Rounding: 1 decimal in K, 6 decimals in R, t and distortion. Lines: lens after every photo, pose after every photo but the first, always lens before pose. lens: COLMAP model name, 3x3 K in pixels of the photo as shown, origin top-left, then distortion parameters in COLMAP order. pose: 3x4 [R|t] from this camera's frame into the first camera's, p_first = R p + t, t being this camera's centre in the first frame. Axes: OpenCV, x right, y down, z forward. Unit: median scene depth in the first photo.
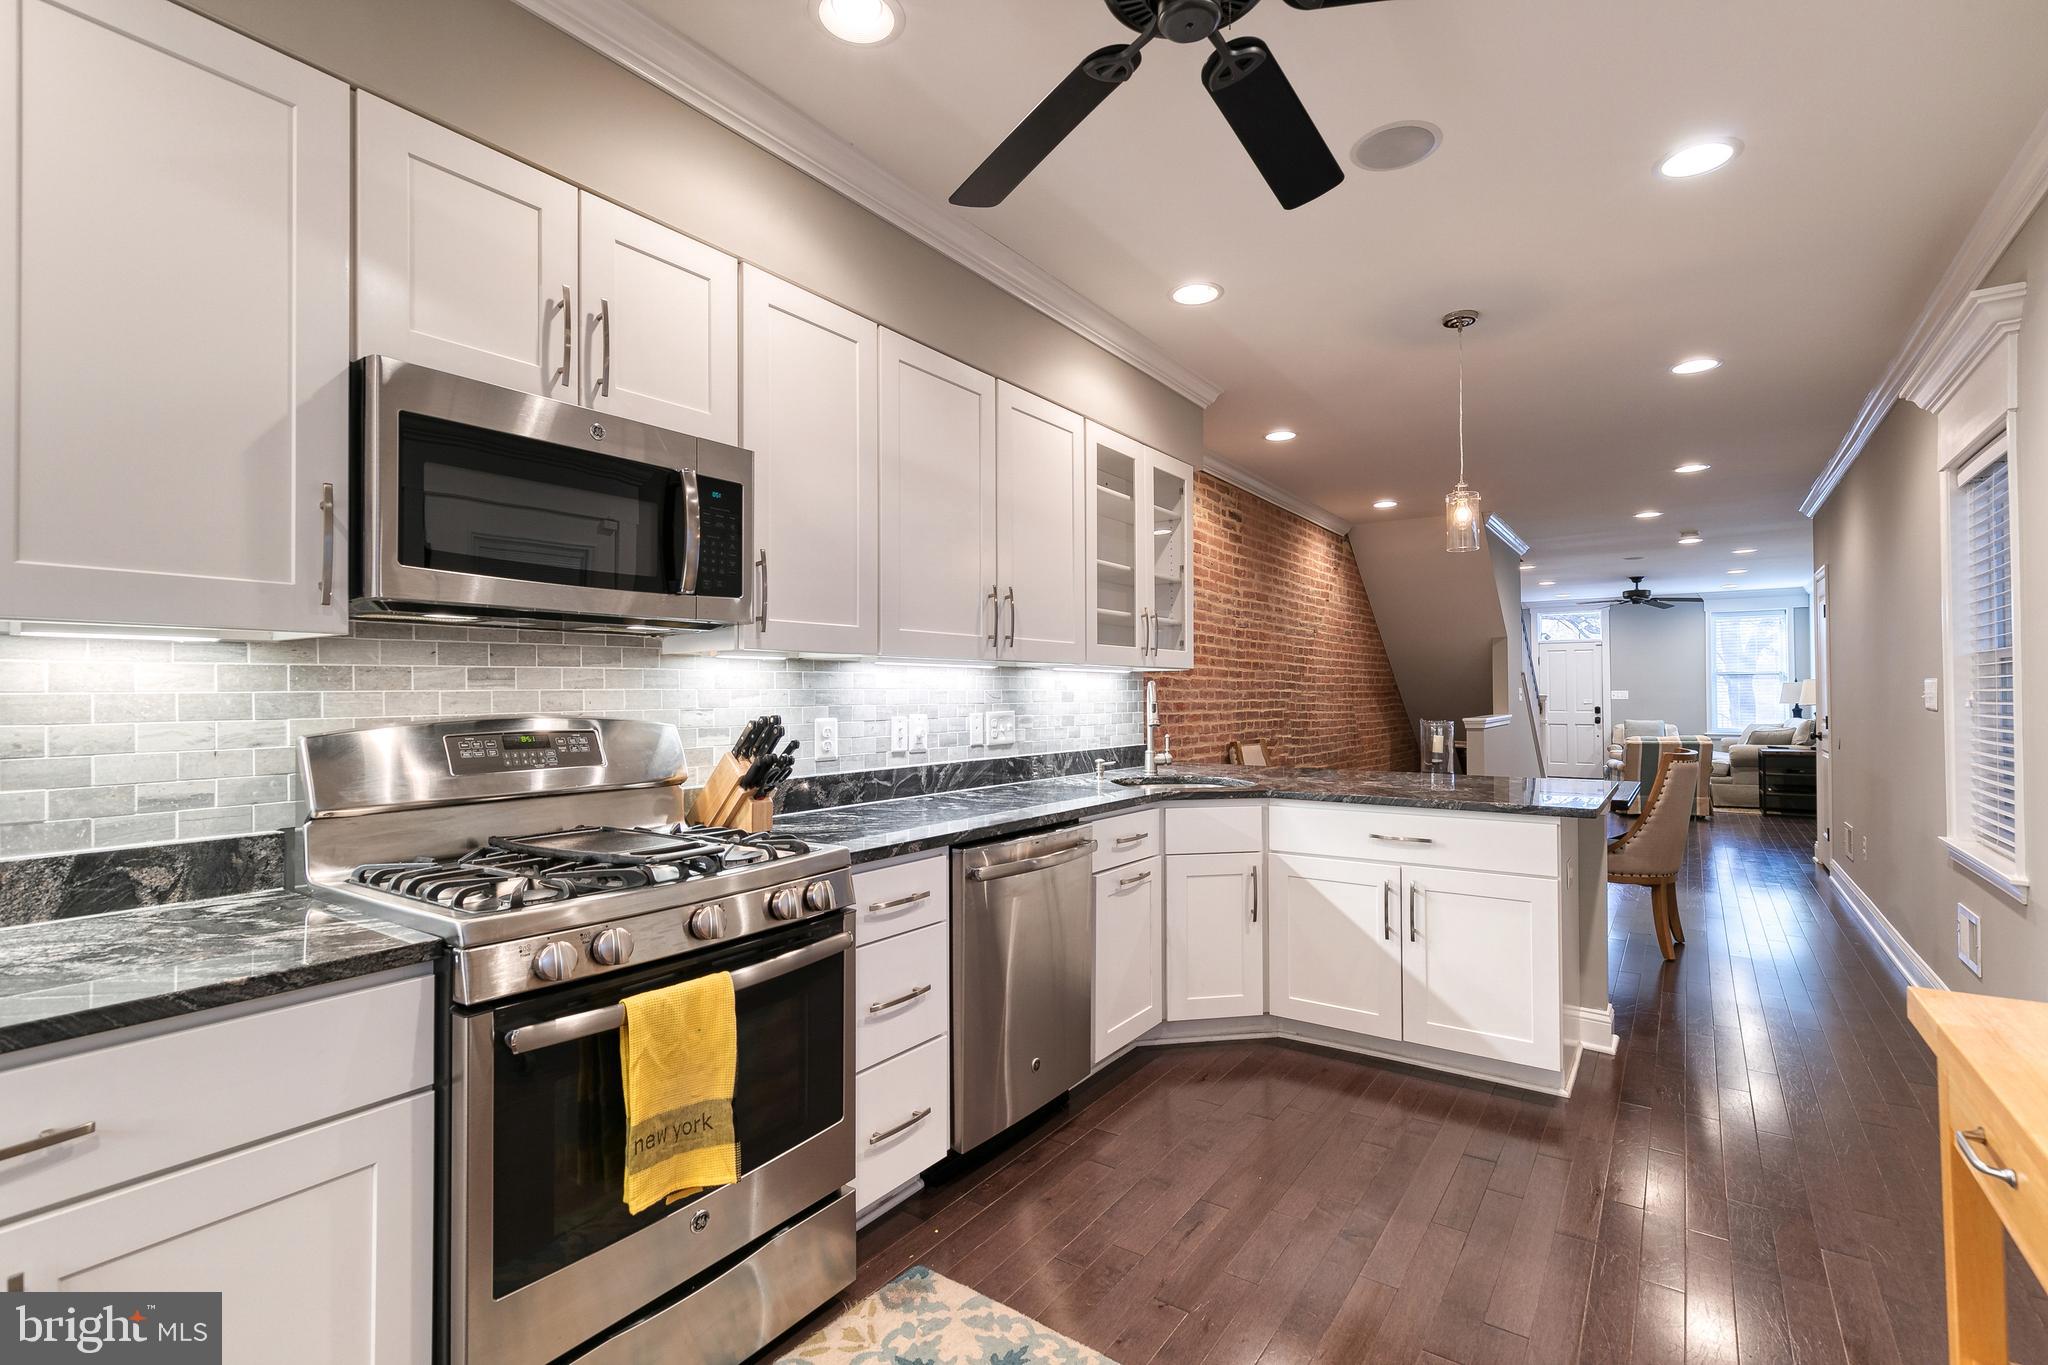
lens RADIAL K [[927.3, 0, 1042.5], [0, 927.3, 677.8], [0, 0, 1]] dist [-0.001254, -0.000217]
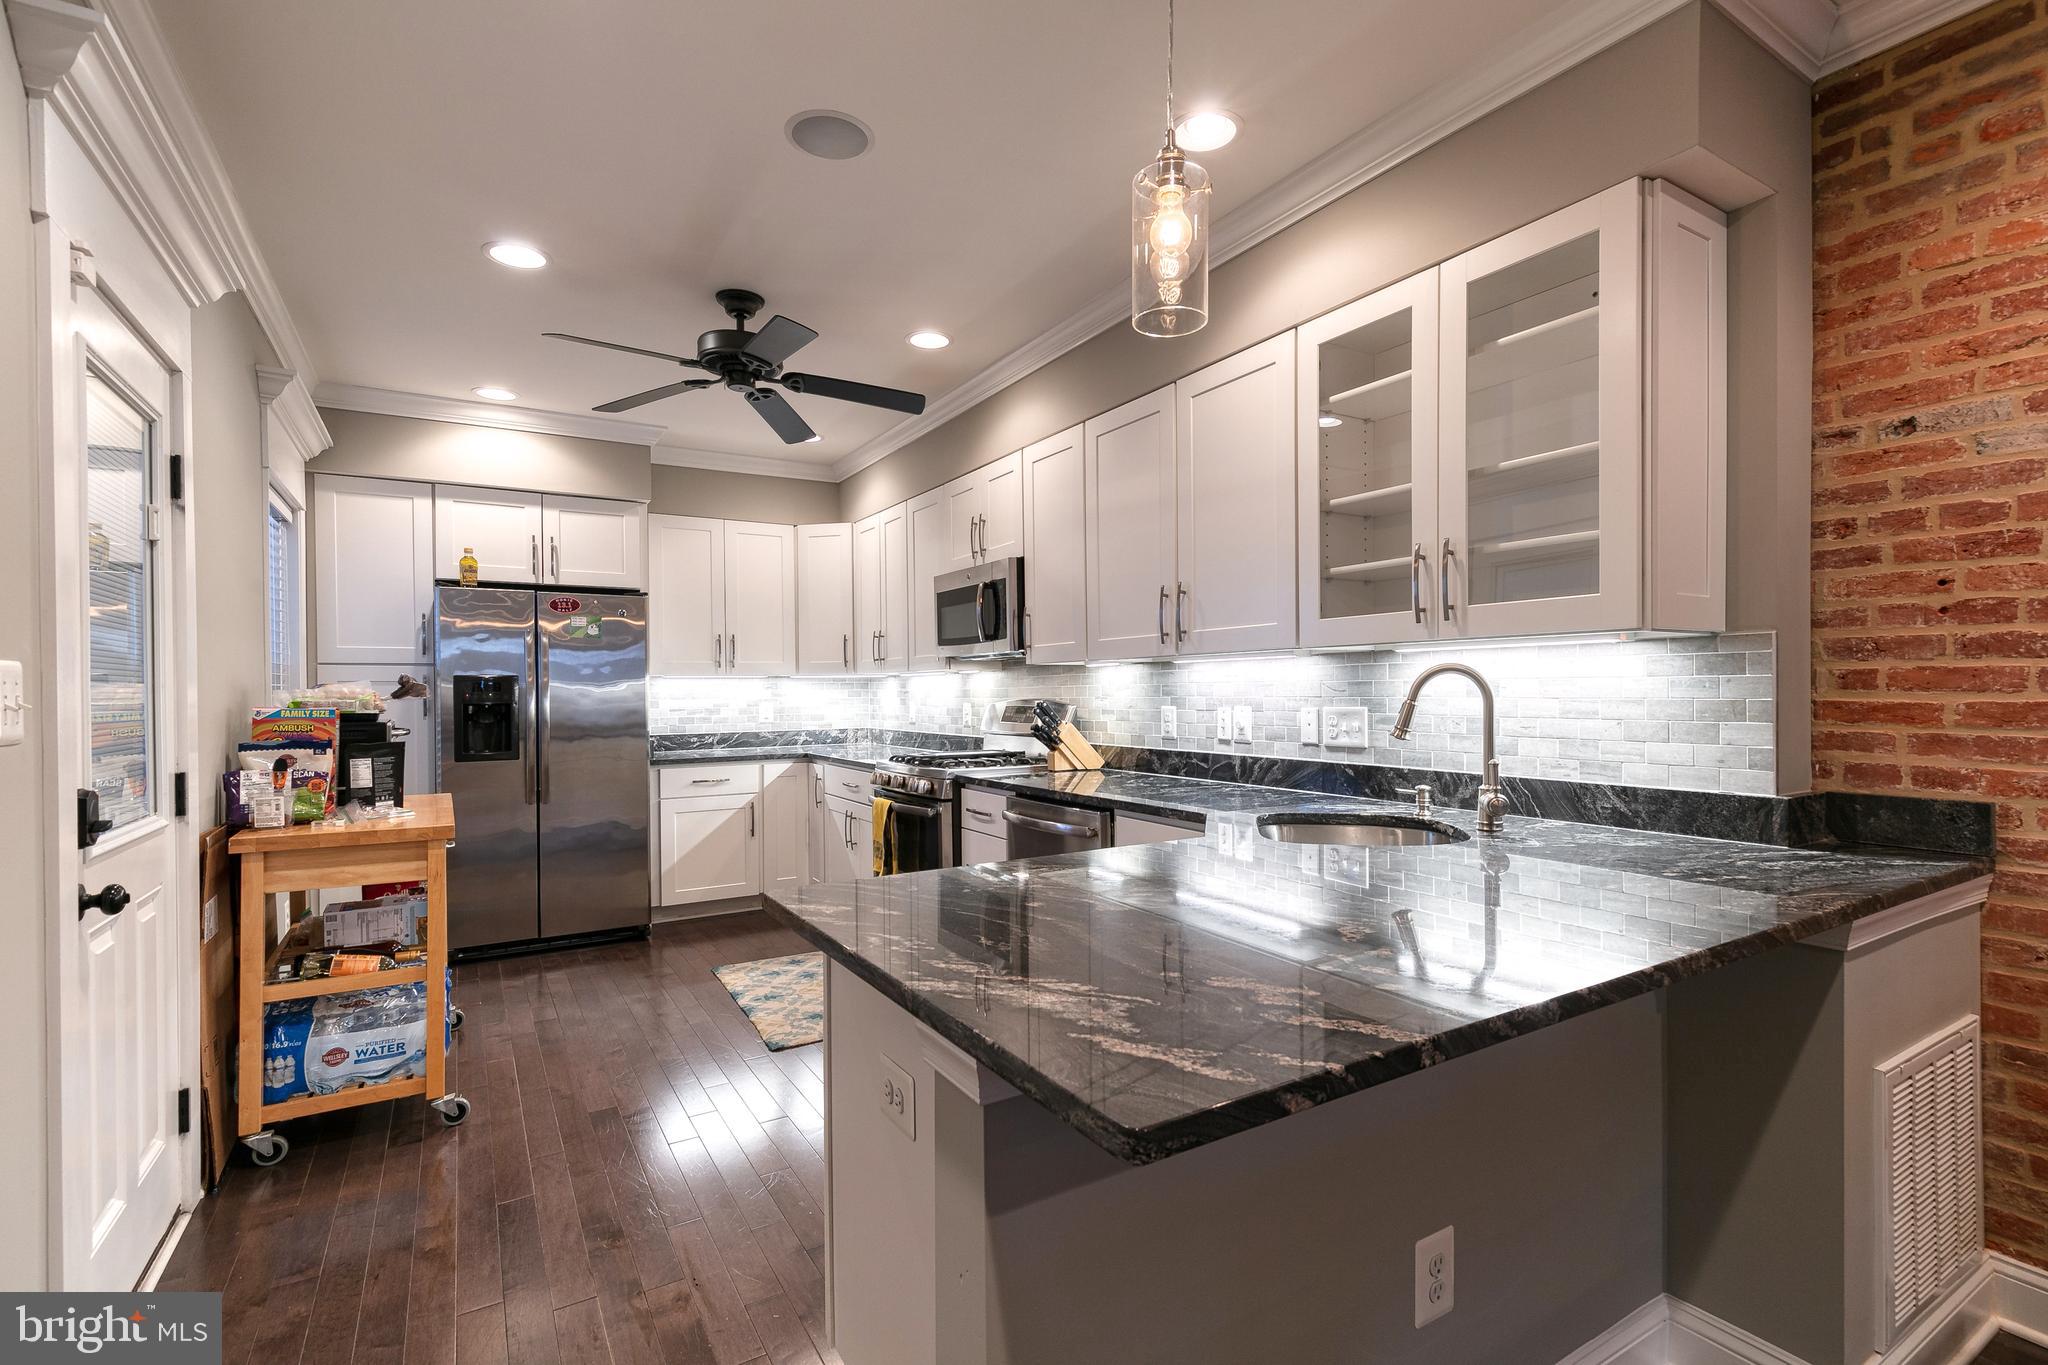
lens RADIAL K [[927.3, 0, 1038.8], [0, 927.3, 697.2], [0, 0, 1]] dist [-0.001254, -0.000217]
pose [[-0.400070, 0.007094, -0.916457, 0.584276], [0.020818, 0.999782, -0.001348, 0.016231], [0.916248, -0.019618, -0.400131, 0.768103]]
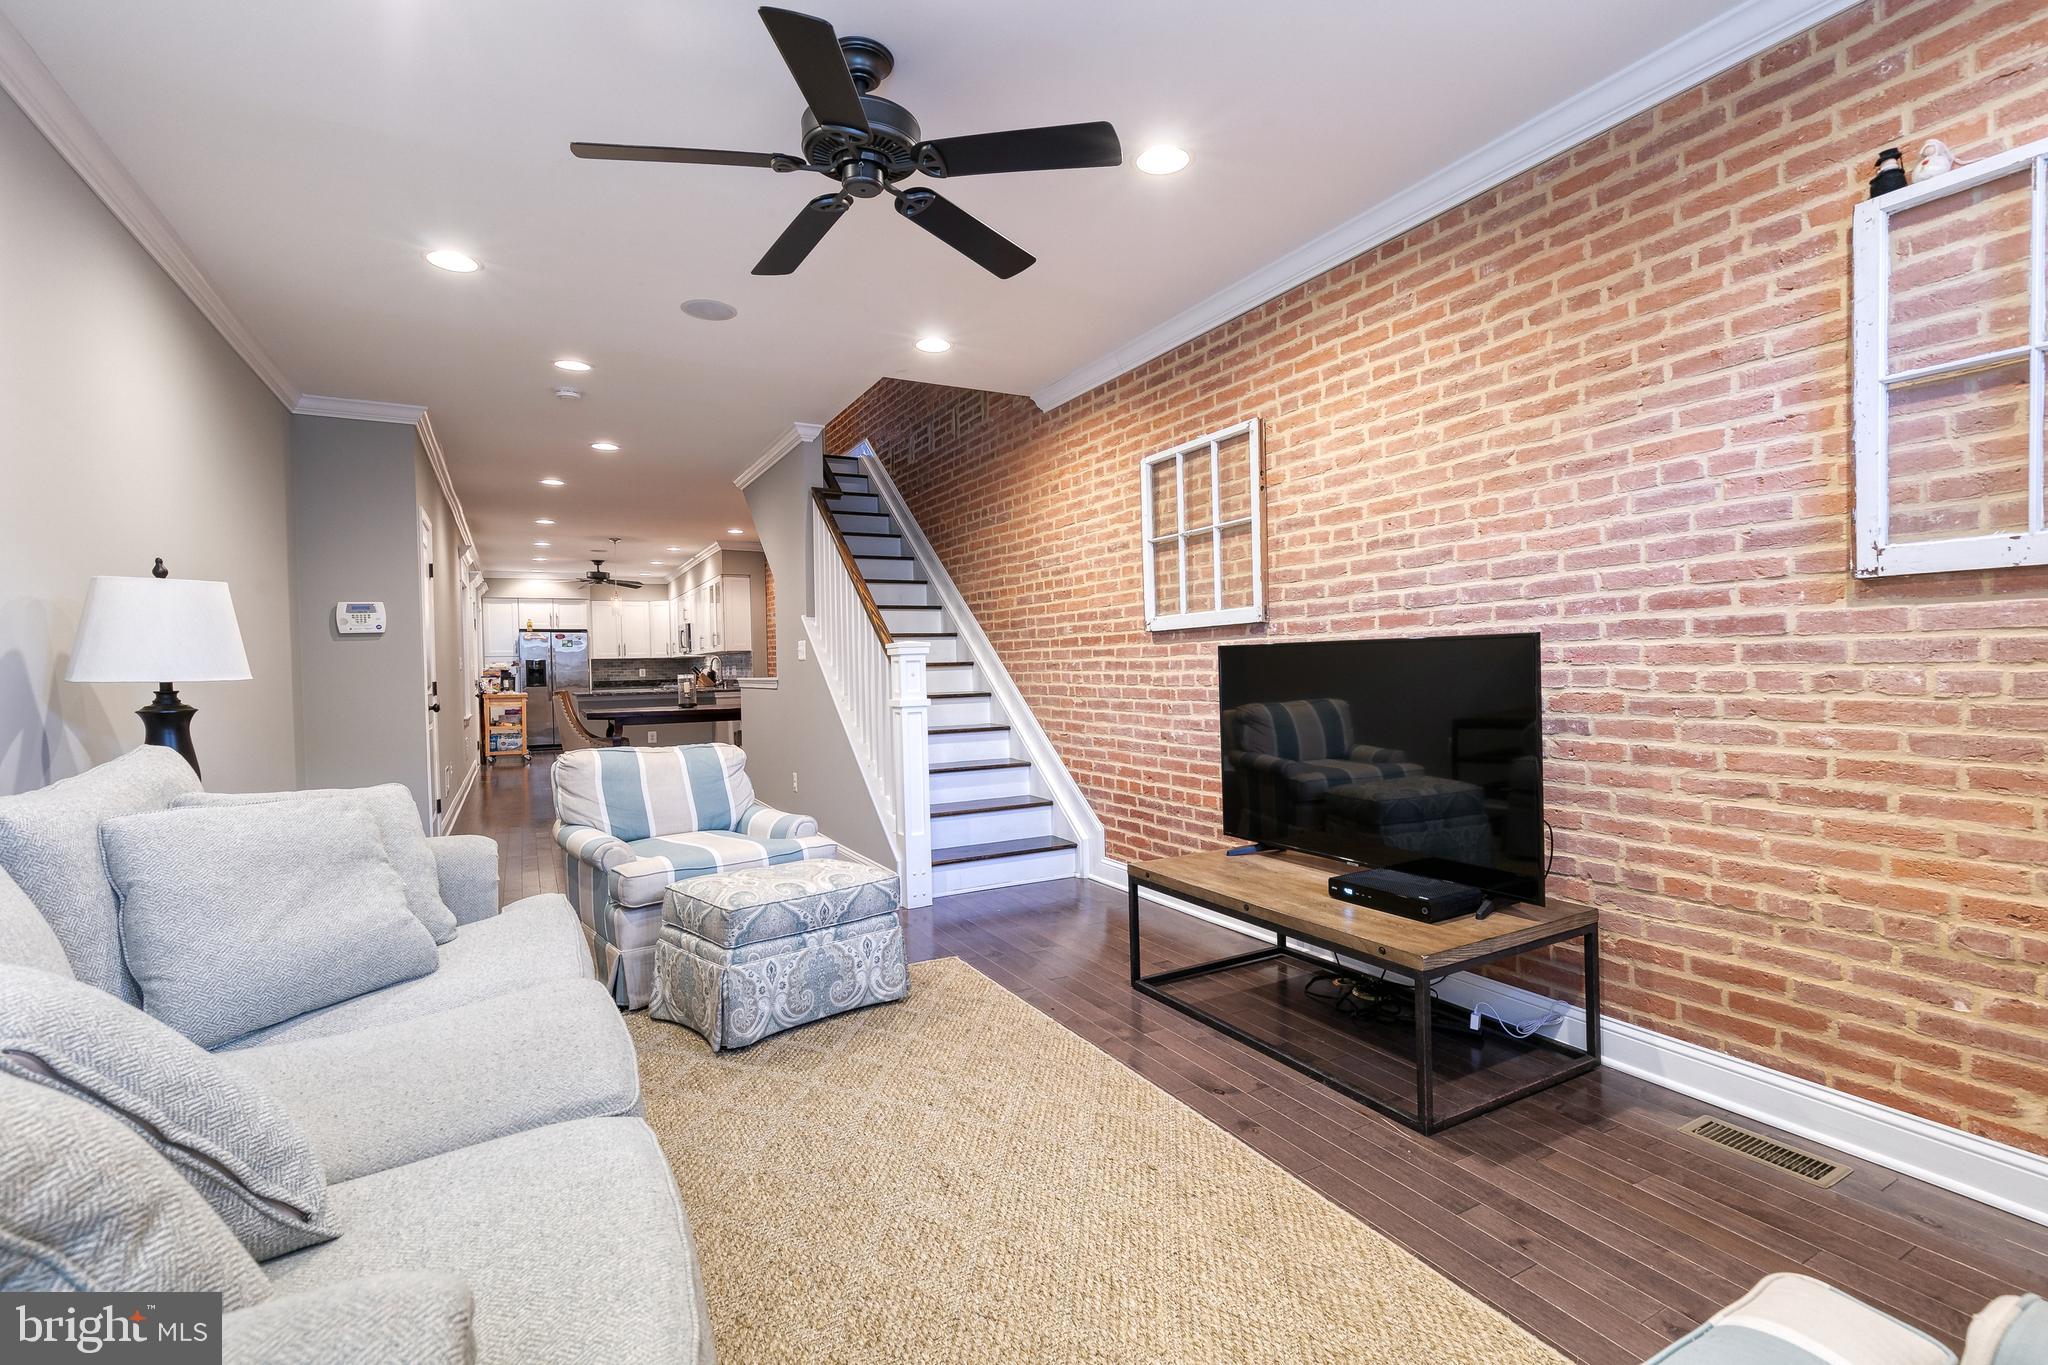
lens RADIAL K [[927.3, 0, 1032.9], [0, 927.3, 677.0], [0, 0, 1]] dist [-0.001254, -0.000217]
pose [[-0.450934, 0.020715, -0.892317, 1.412423], [0.034430, 0.999390, 0.005801, 0.053479], [0.891893, -0.028107, -0.451372, 1.964282]]
